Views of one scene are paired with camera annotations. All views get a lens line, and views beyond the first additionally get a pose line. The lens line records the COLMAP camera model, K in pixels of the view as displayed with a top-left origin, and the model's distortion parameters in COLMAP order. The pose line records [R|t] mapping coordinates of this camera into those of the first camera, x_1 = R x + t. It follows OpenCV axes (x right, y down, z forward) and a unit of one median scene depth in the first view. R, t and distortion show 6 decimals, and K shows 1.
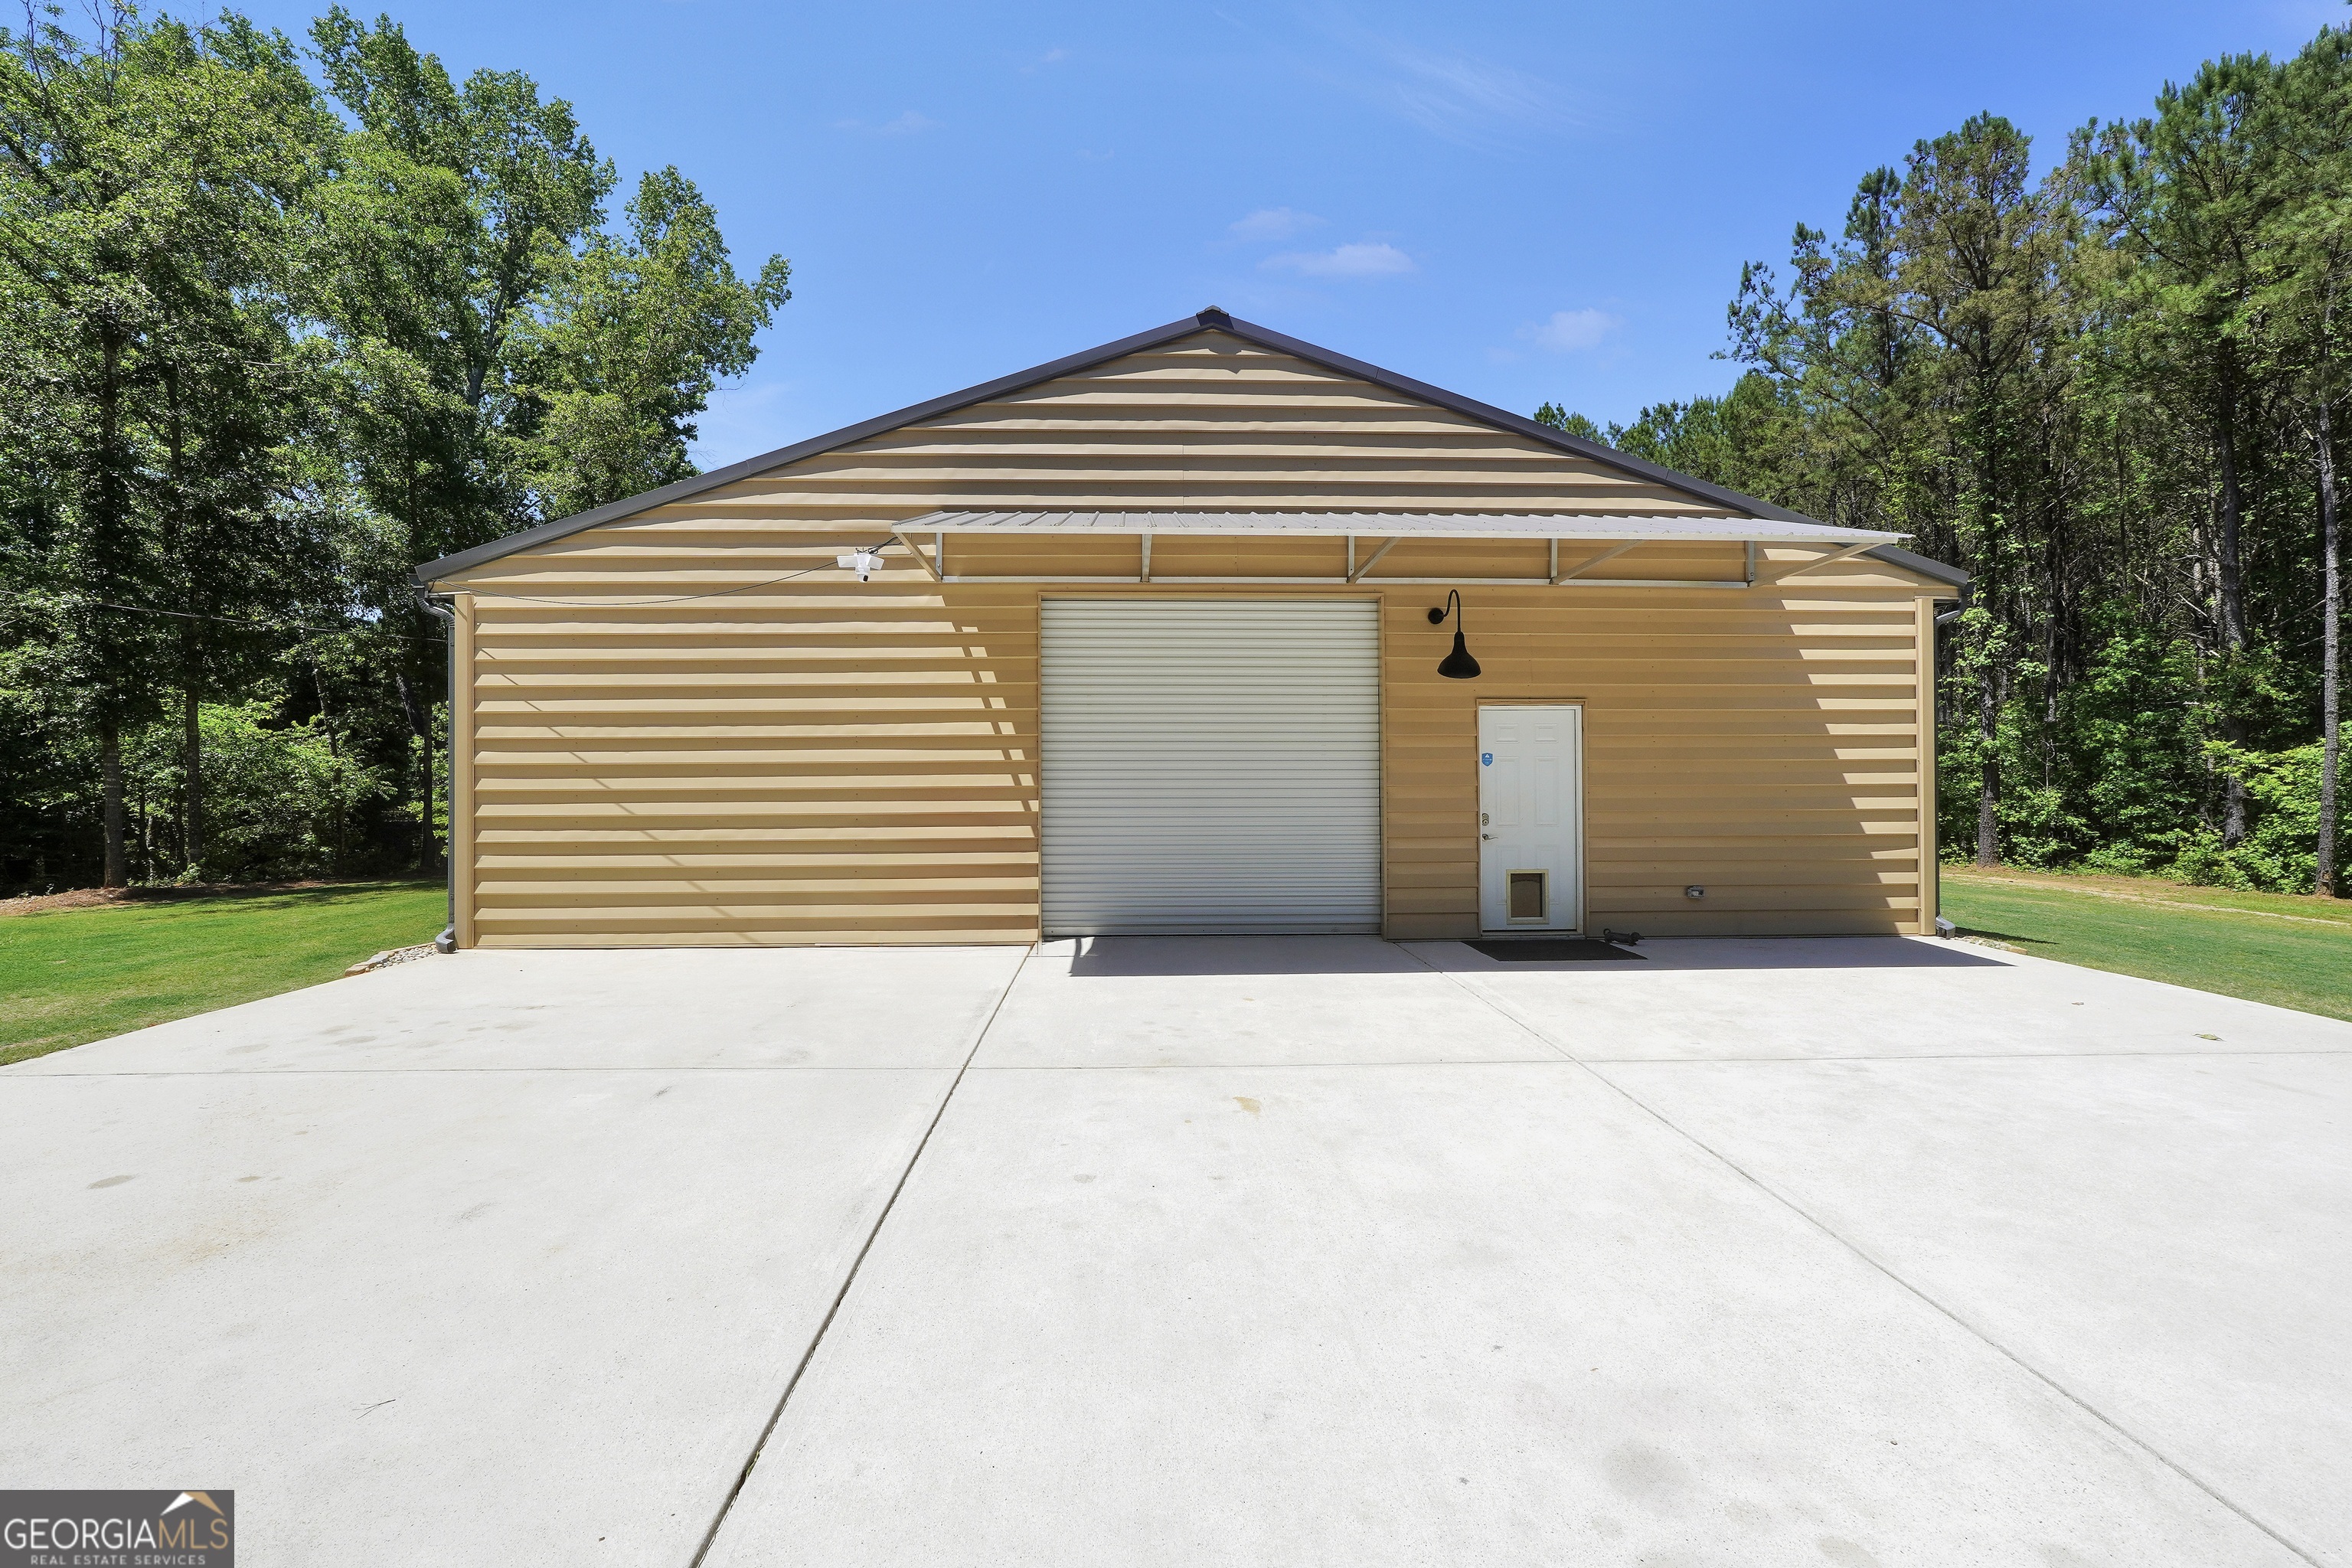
lens RADIAL K [[989.8, 0, 1164.9], [0, 989.8, 789.9], [0, 0, 1]] dist [-0.022740, 0.007016]
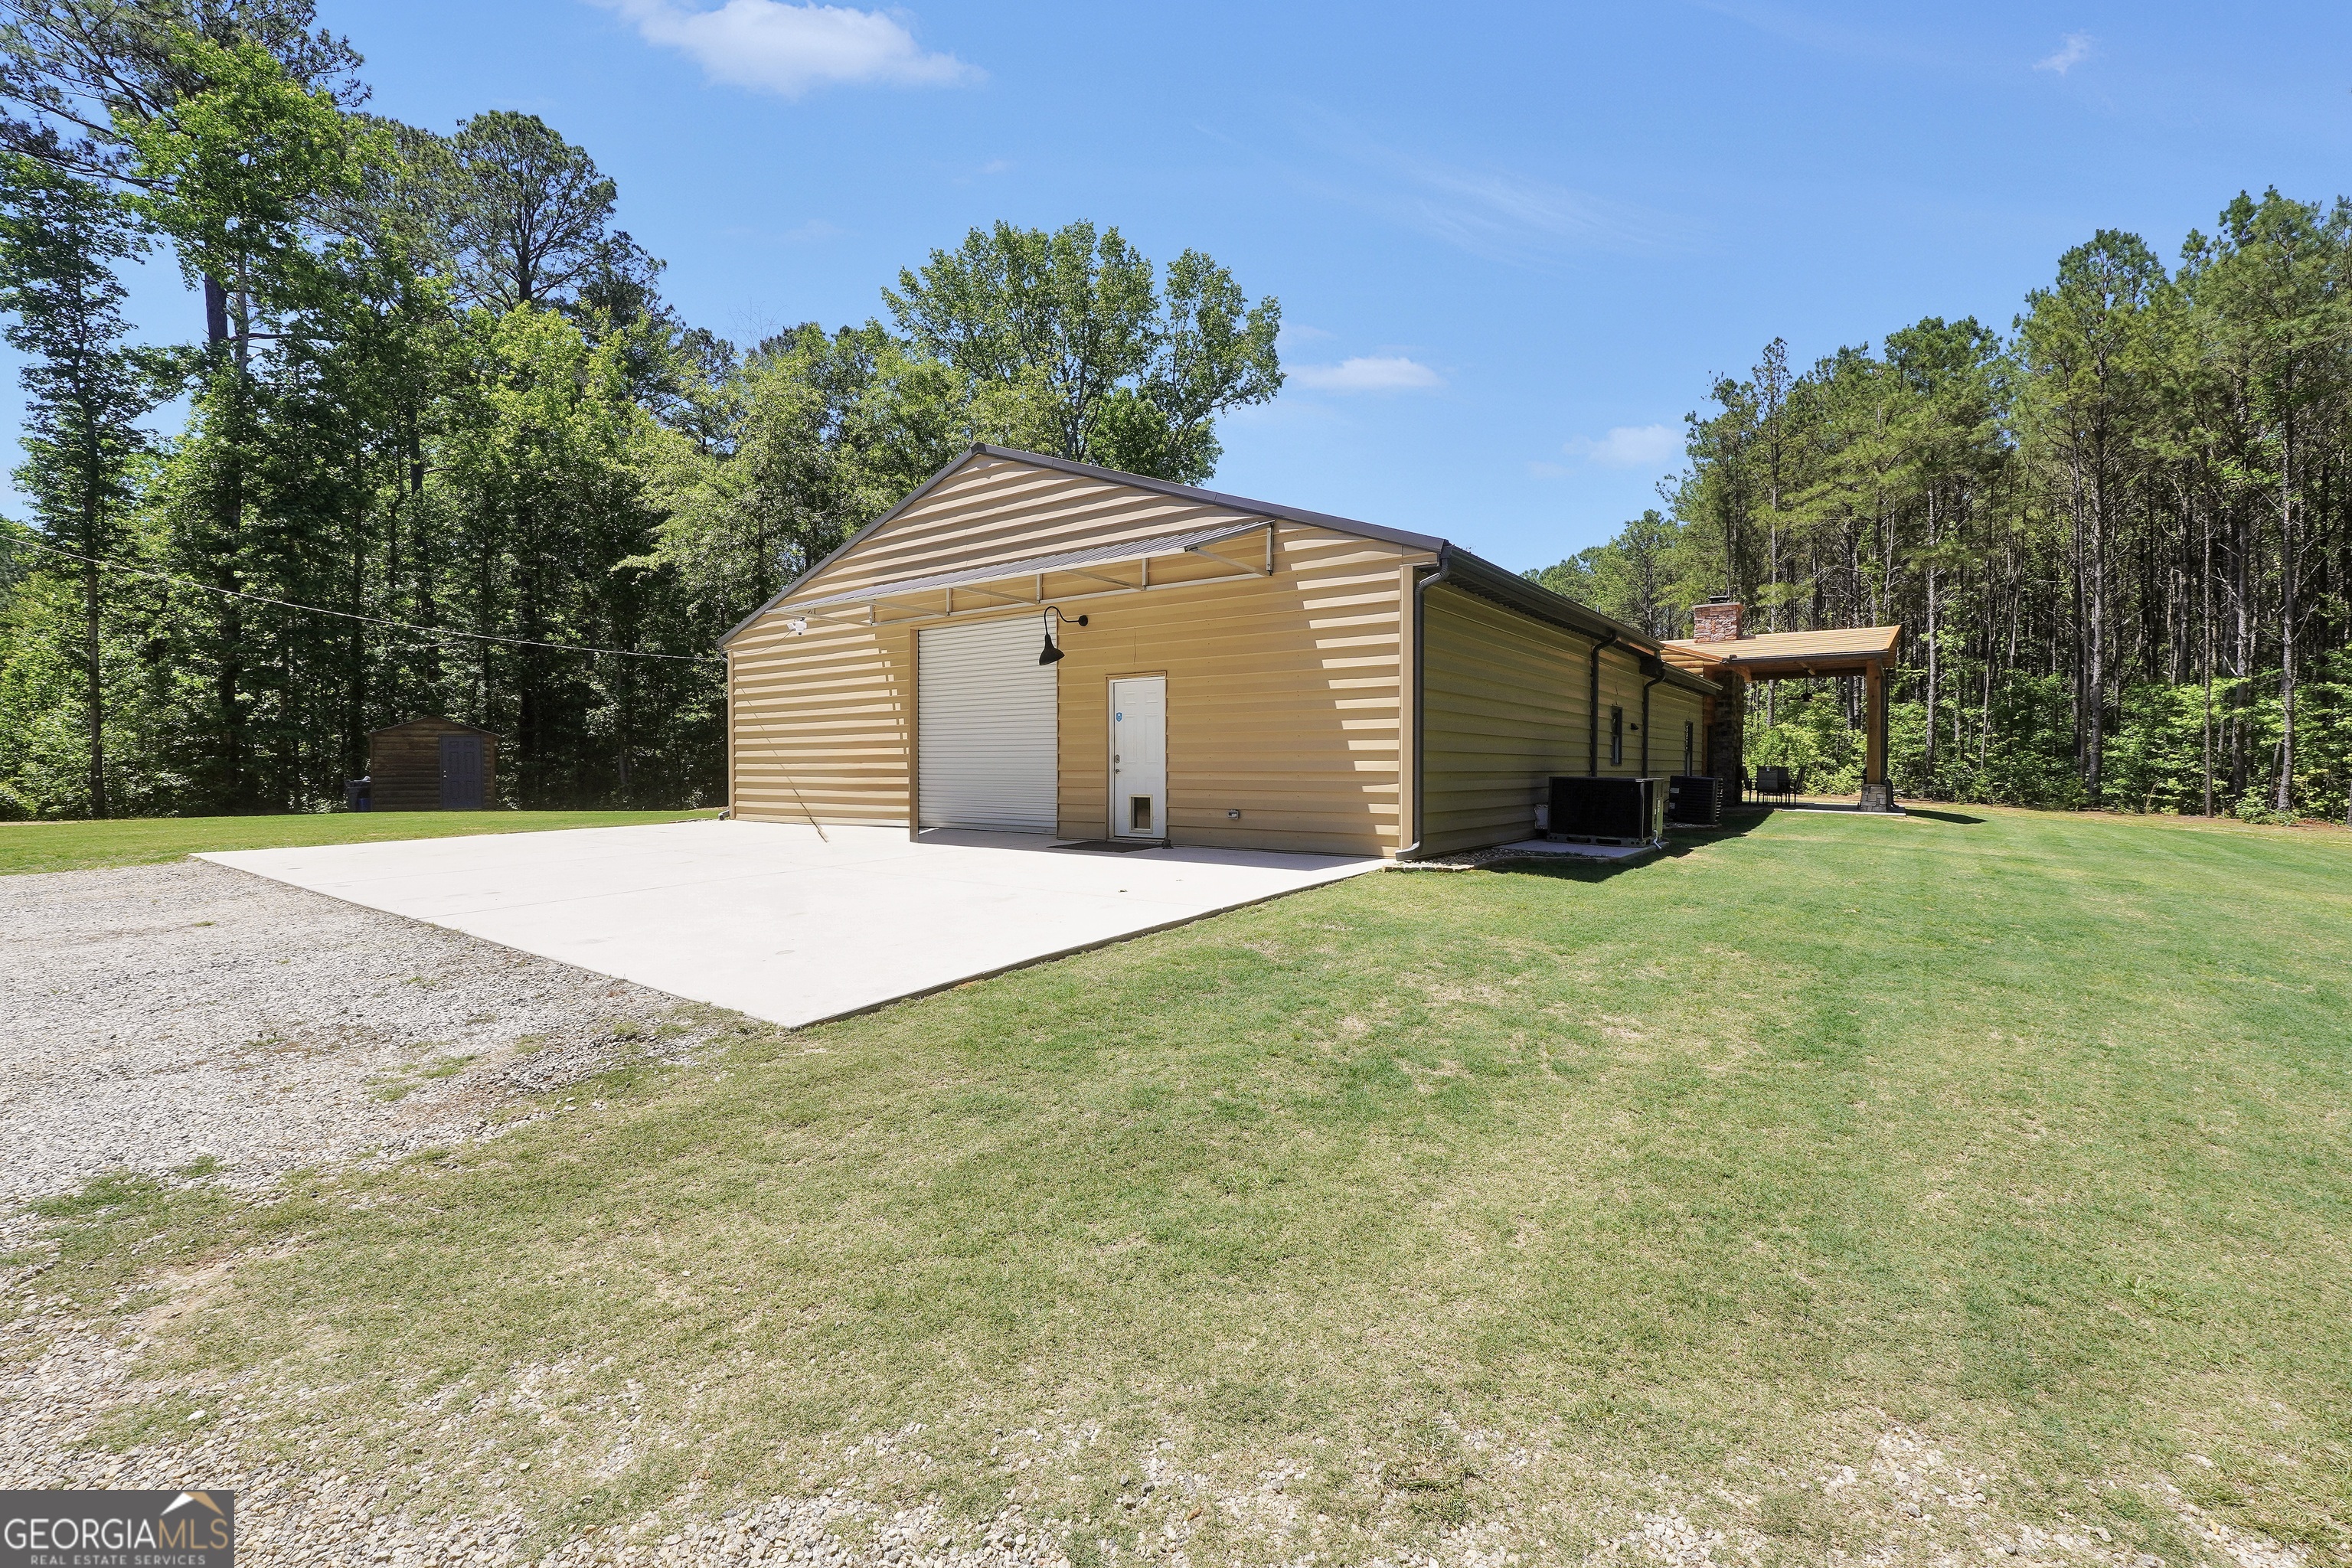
lens RADIAL K [[1016.9, 0, 1171.1], [0, 1016.9, 756.2], [0, 0, 1]] dist [-0.018212, 0.004396]
pose [[0.781708, -0.001758, -0.623642, 1.307418], [0.003290, 0.999994, 0.001305, 0.024653], [0.623636, -0.003072, 0.781709, -0.105754]]
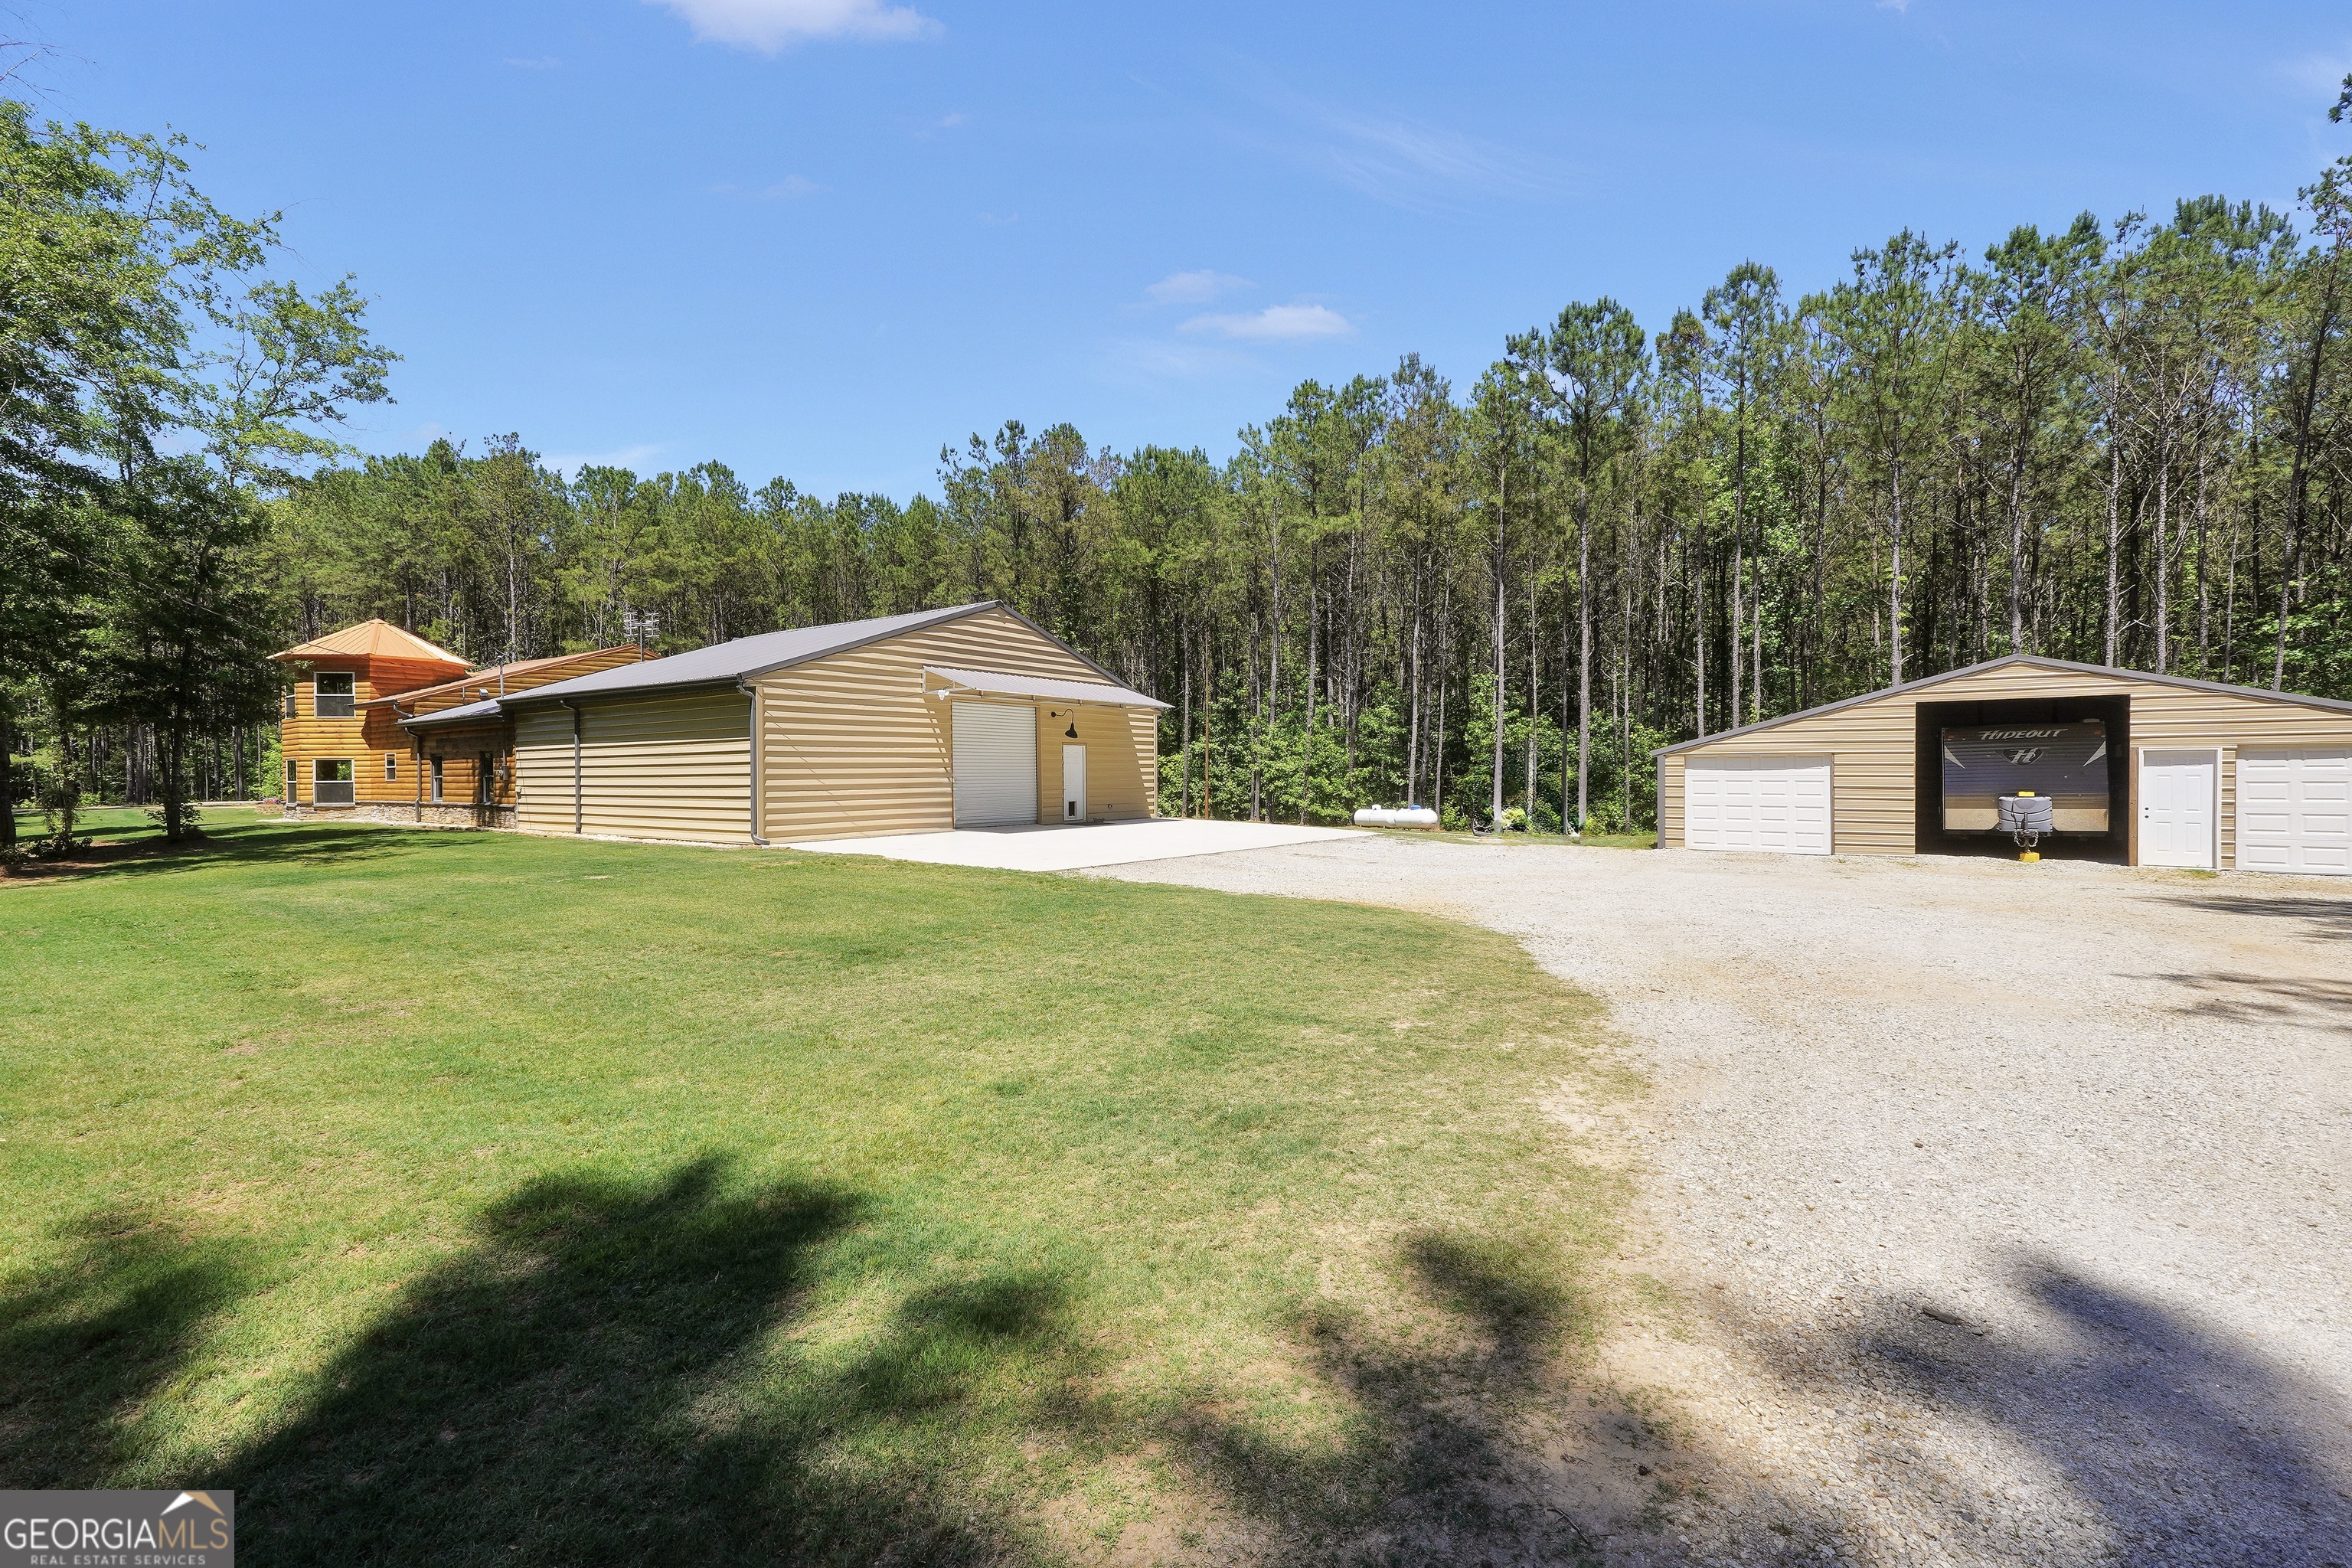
lens RADIAL K [[989.8, 0, 1164.9], [0, 989.8, 789.9], [0, 0, 1]] dist [-0.022740, 0.007016]
pose [[0.602765, -0.013620, 0.797802, -1.859596], [-0.001182, 0.999838, 0.017962, -0.004836], [-0.797918, -0.011771, 0.602651, -1.033253]]
